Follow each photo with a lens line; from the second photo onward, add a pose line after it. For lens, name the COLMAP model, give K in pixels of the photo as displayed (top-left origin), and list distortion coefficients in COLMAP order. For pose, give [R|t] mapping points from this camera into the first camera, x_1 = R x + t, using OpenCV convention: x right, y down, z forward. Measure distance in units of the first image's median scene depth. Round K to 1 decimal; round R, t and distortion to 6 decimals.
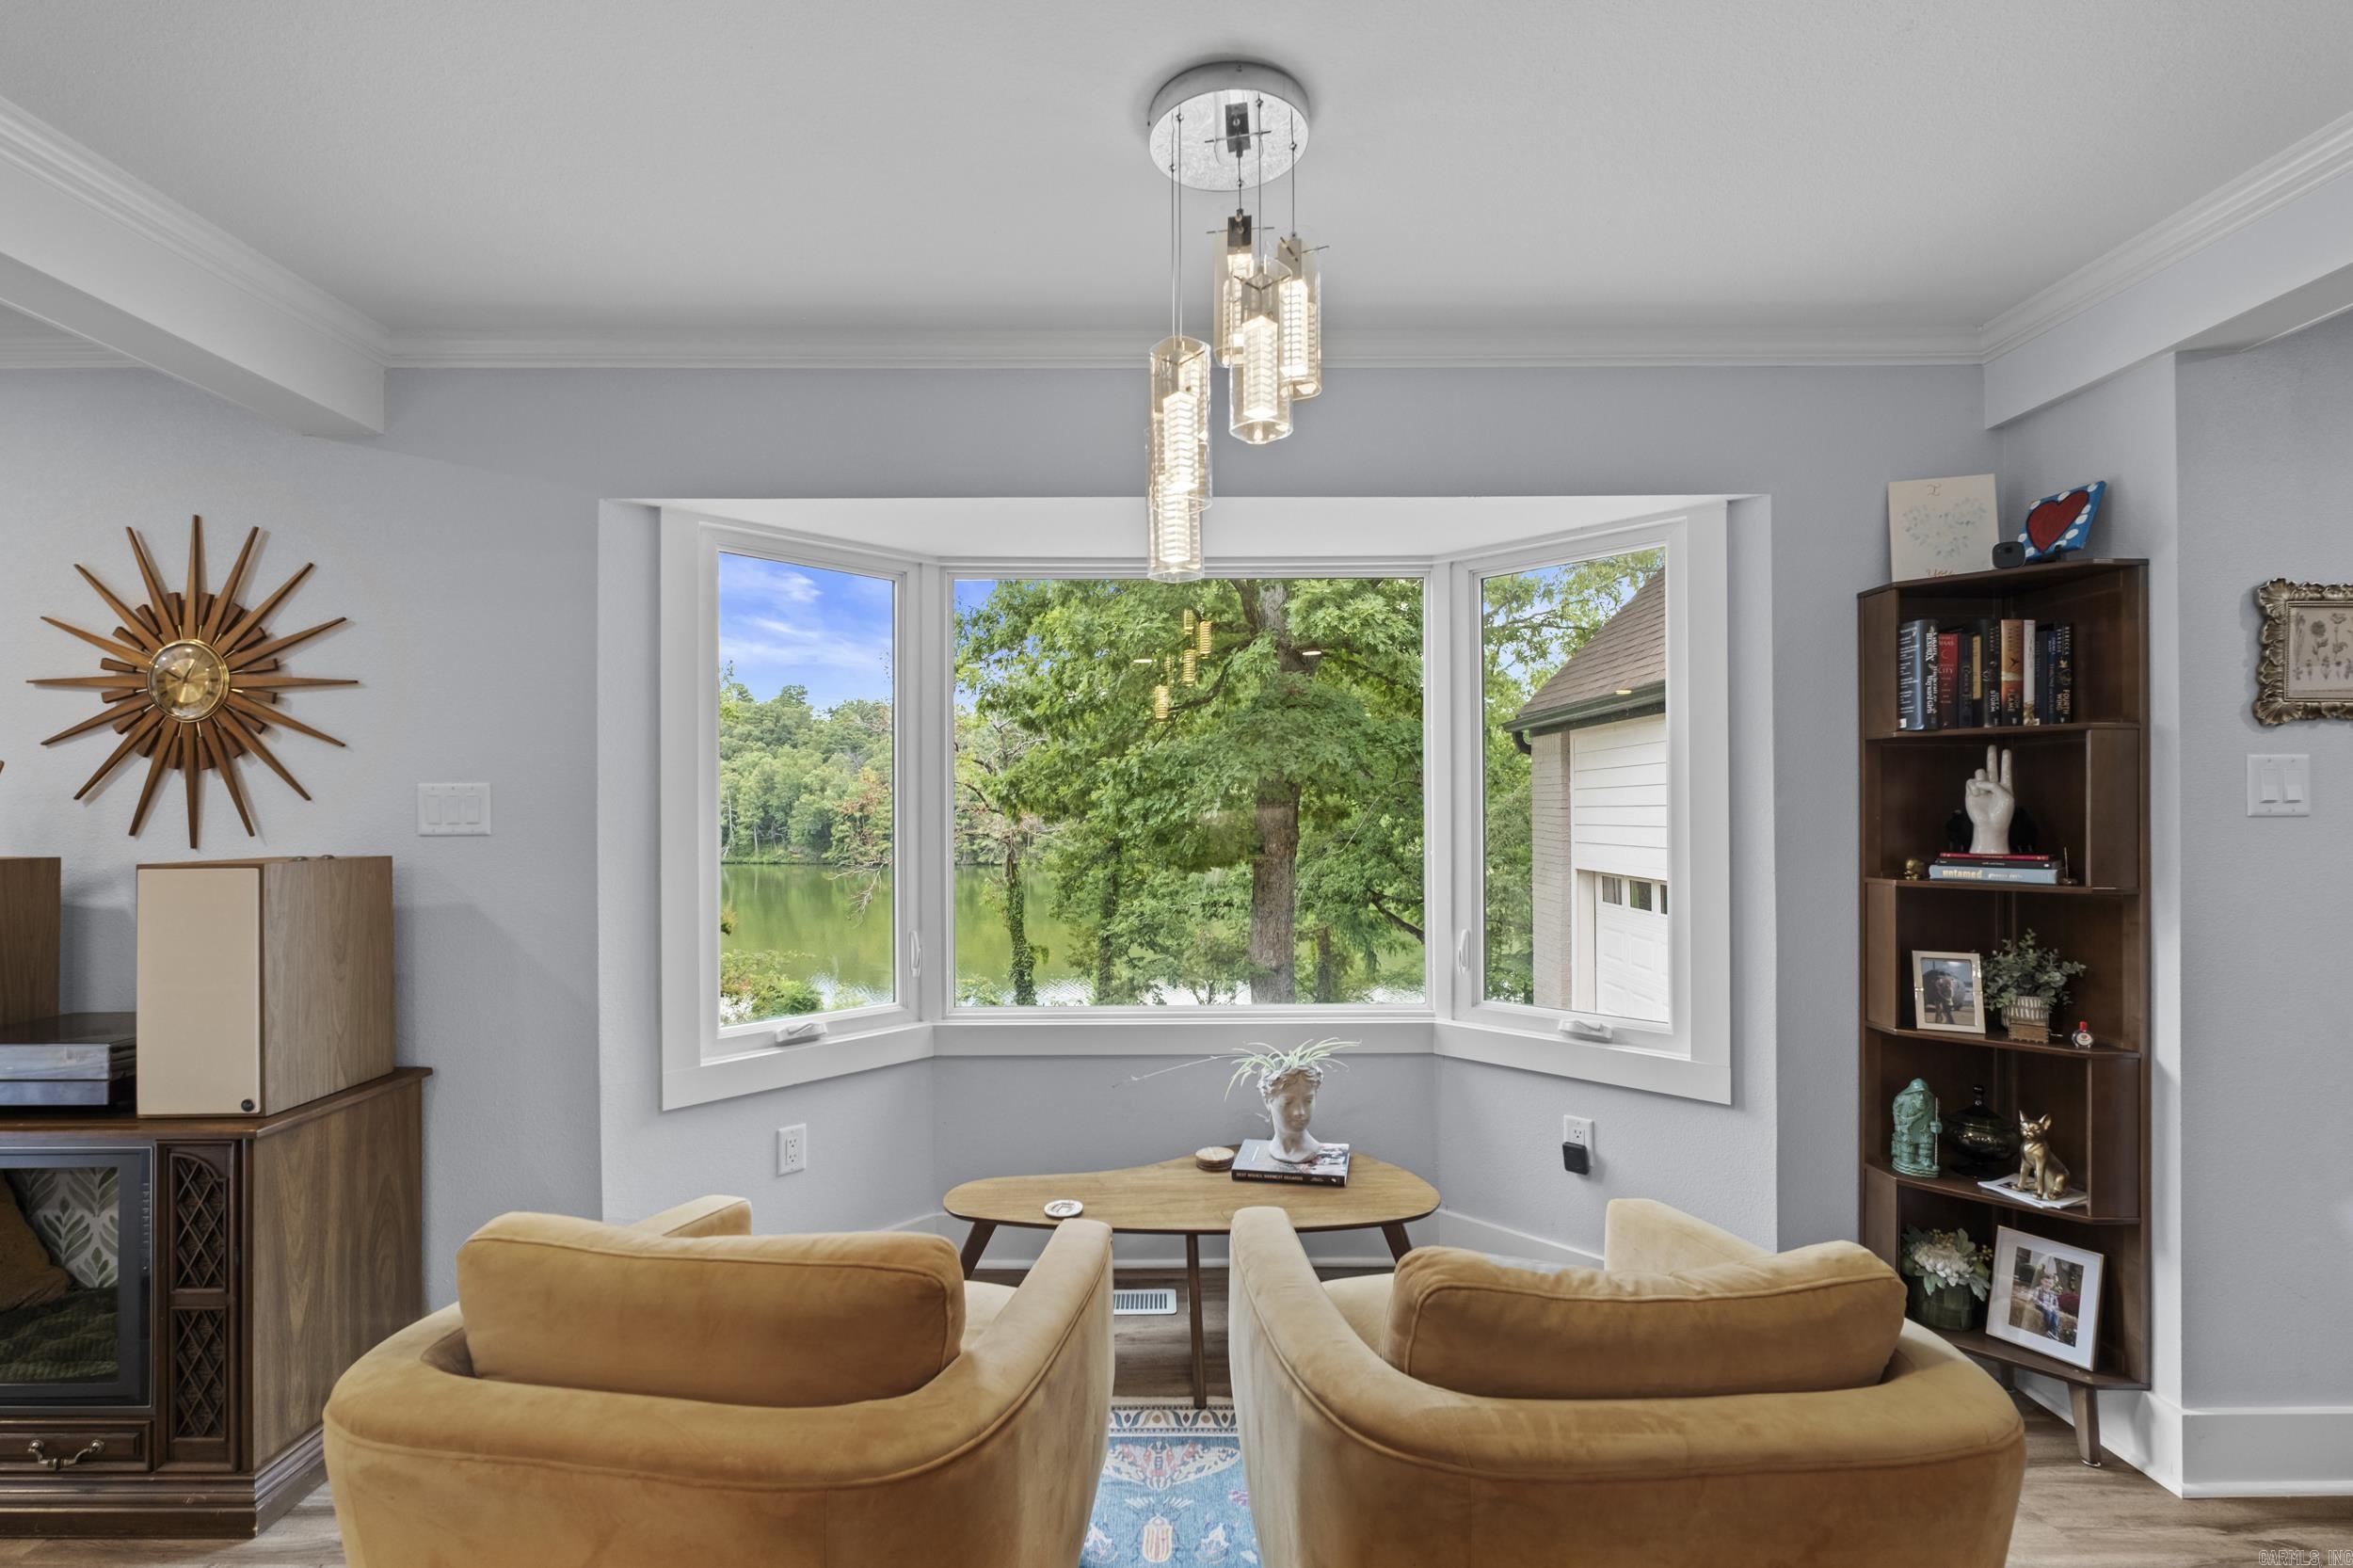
lens RADIAL K [[1022.4, 0, 1161.6], [0, 1022.4, 805.6], [0, 0, 1]] dist [-0.011463, 0.001729]
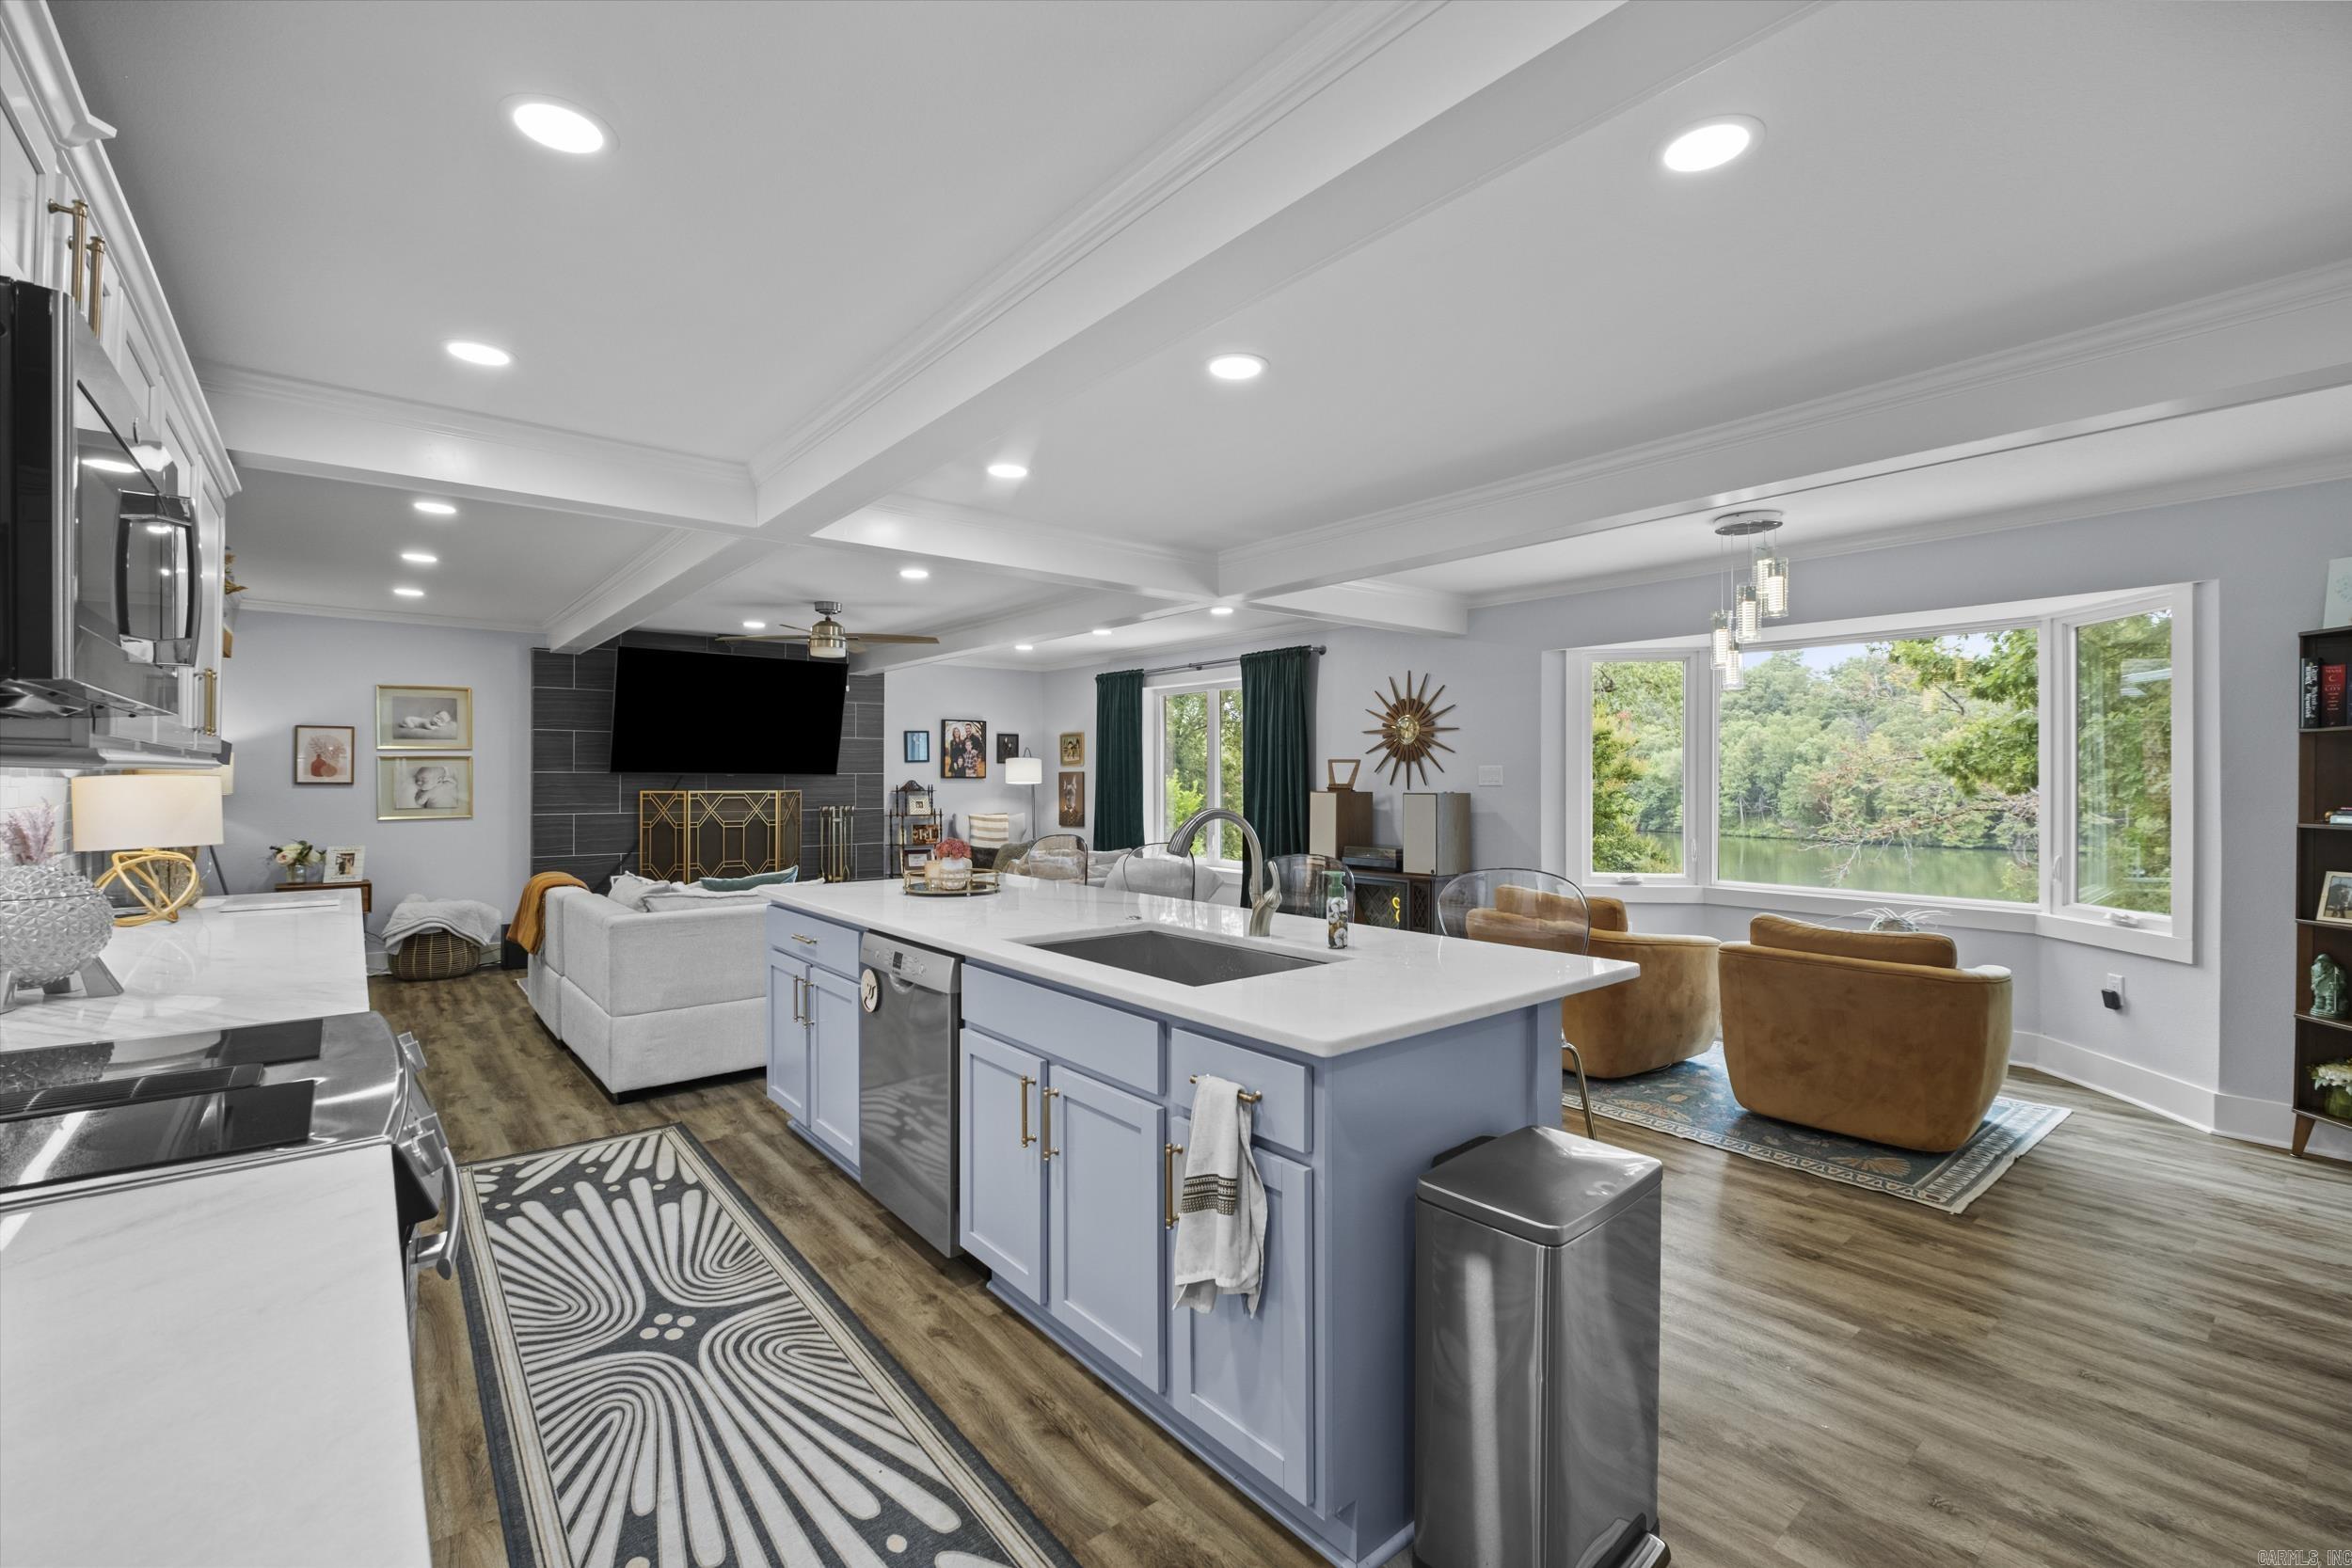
lens RADIAL K [[1021.8, 0, 1161.9], [0, 1021.8, 768.0], [0, 0, 1]] dist [-0.011463, 0.001729]
pose [[0.621884, -0.003264, -0.783103, 0.827491], [-0.003261, 0.999972, -0.006757, 0.004156], [0.783103, 0.006756, 0.621856, -1.284339]]
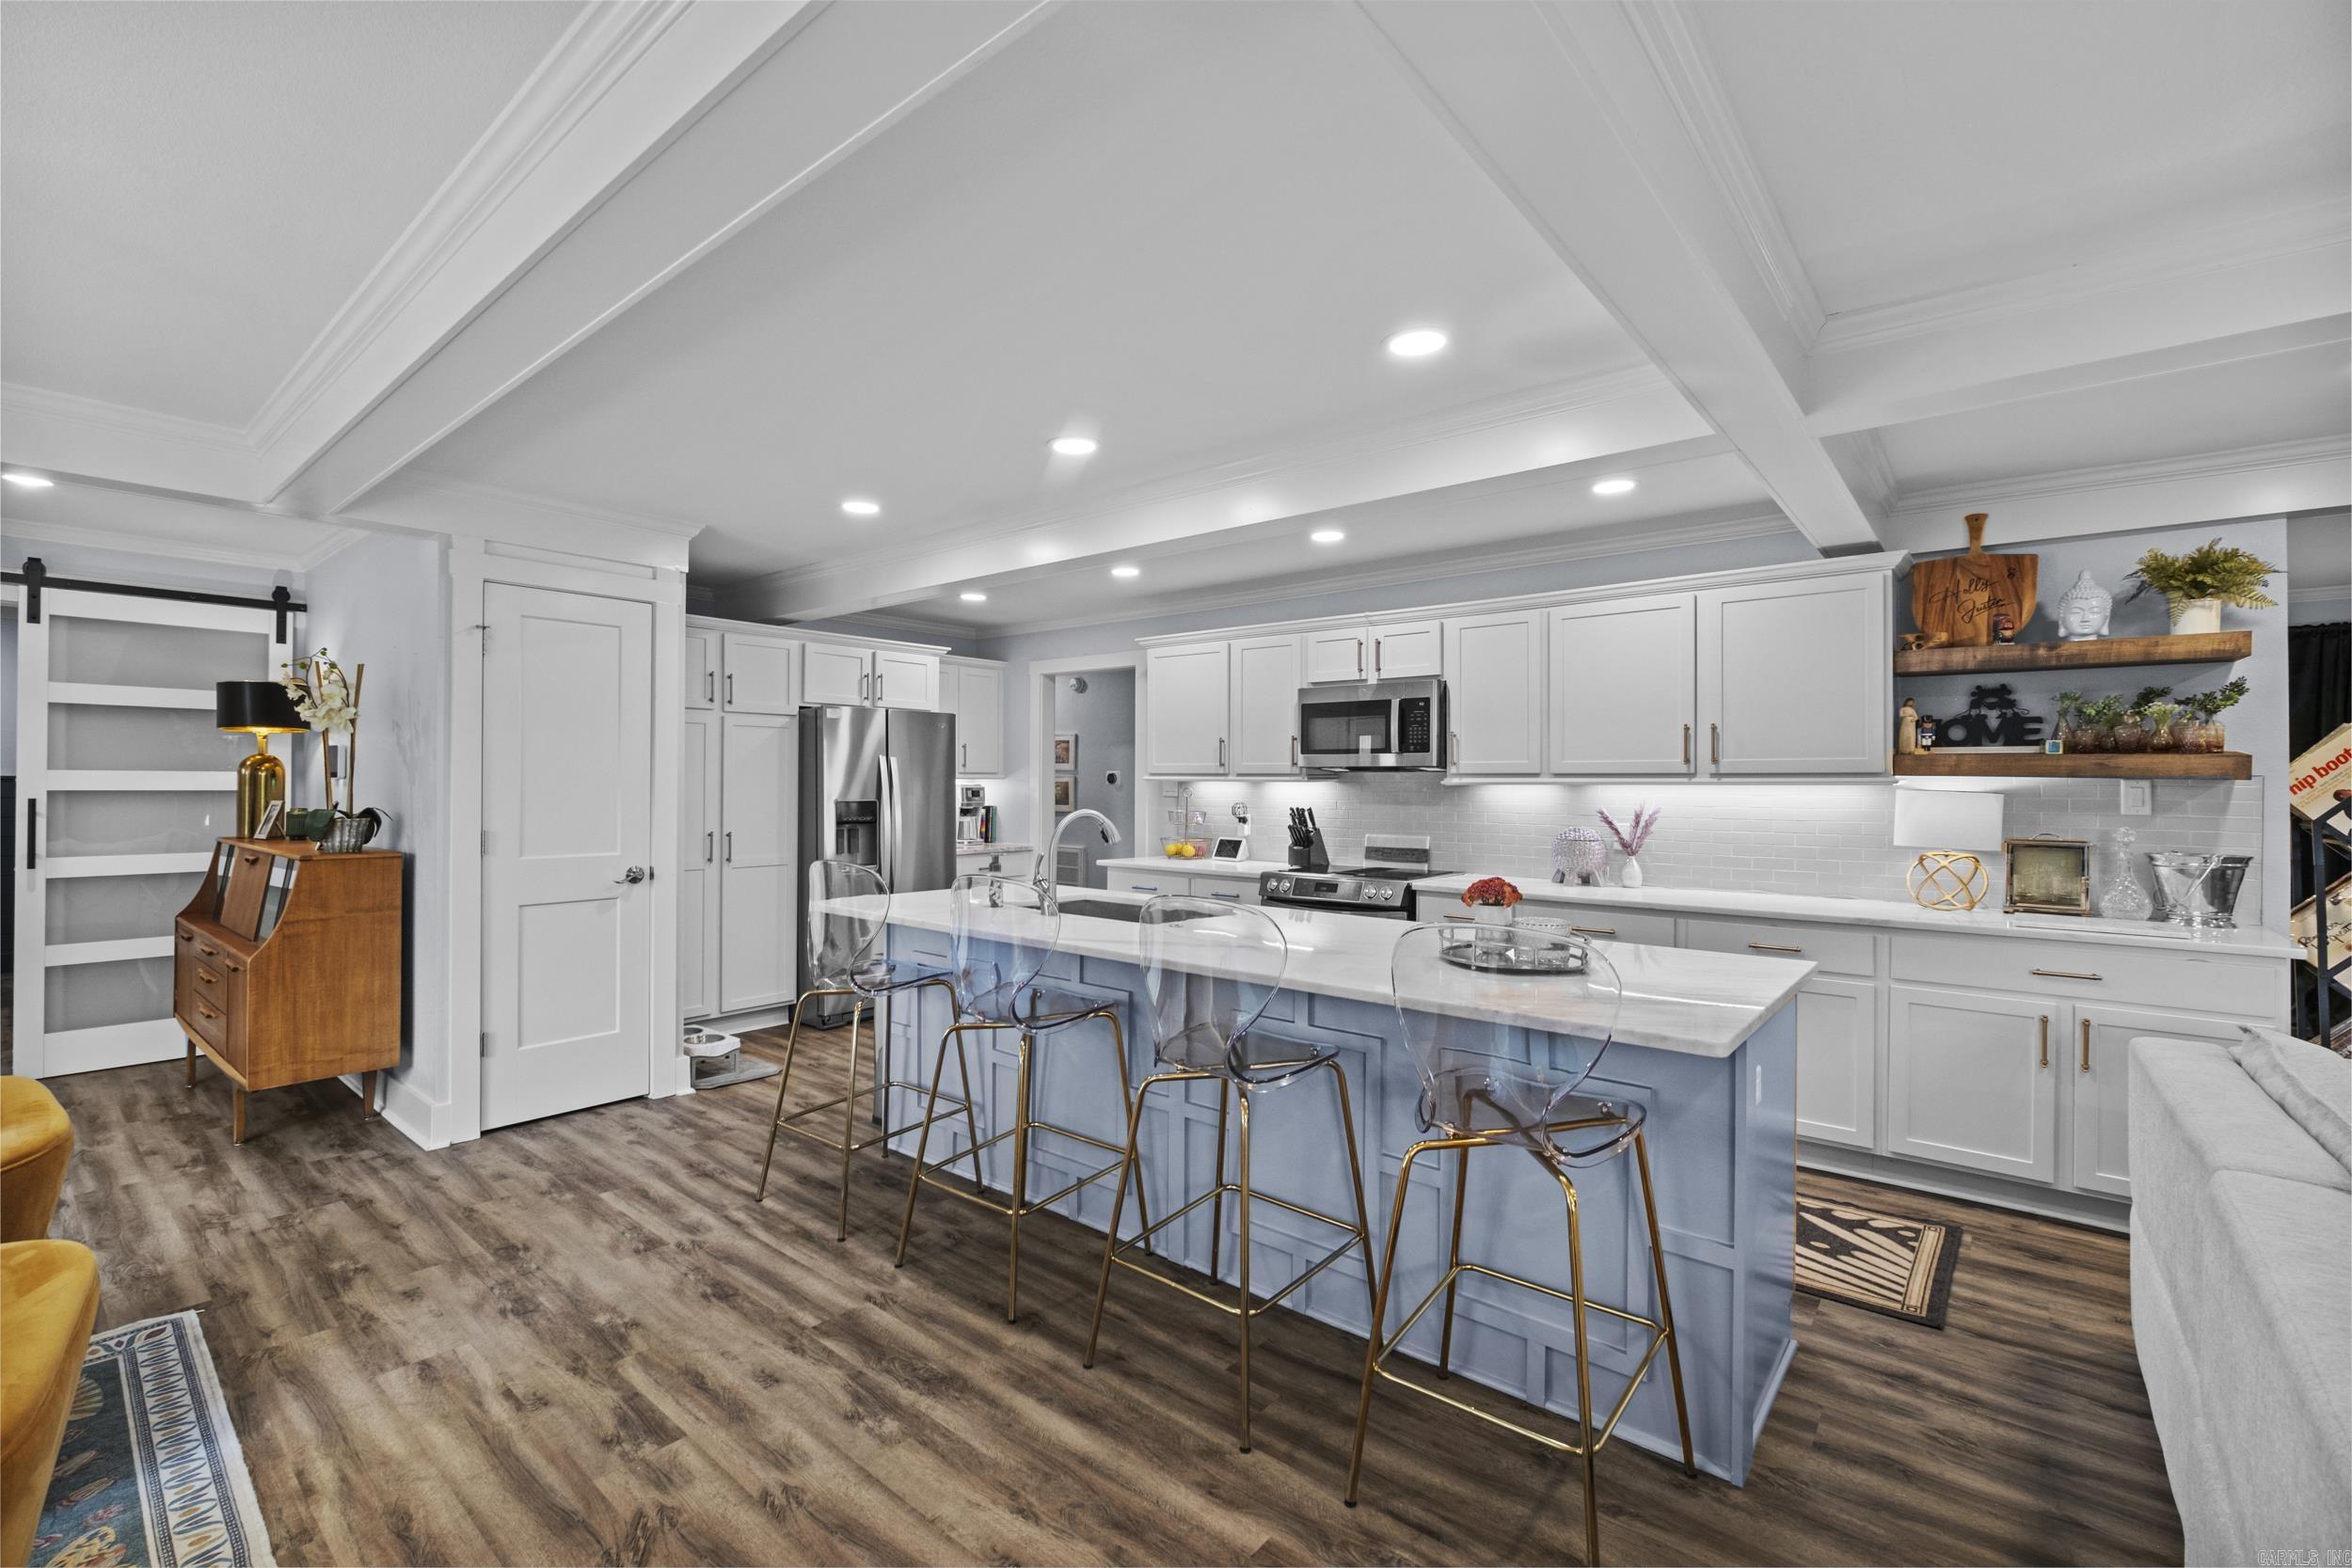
lens RADIAL K [[1021.8, 0, 1169.7], [0, 1021.8, 774.6], [0, 0, 1]] dist [-0.011463, 0.001729]
pose [[-0.765002, 0.004069, 0.644015, -1.024107], [-0.003741, 0.999935, -0.010762, 0.006022], [-0.644017, -0.010642, -0.764937, 0.478099]]
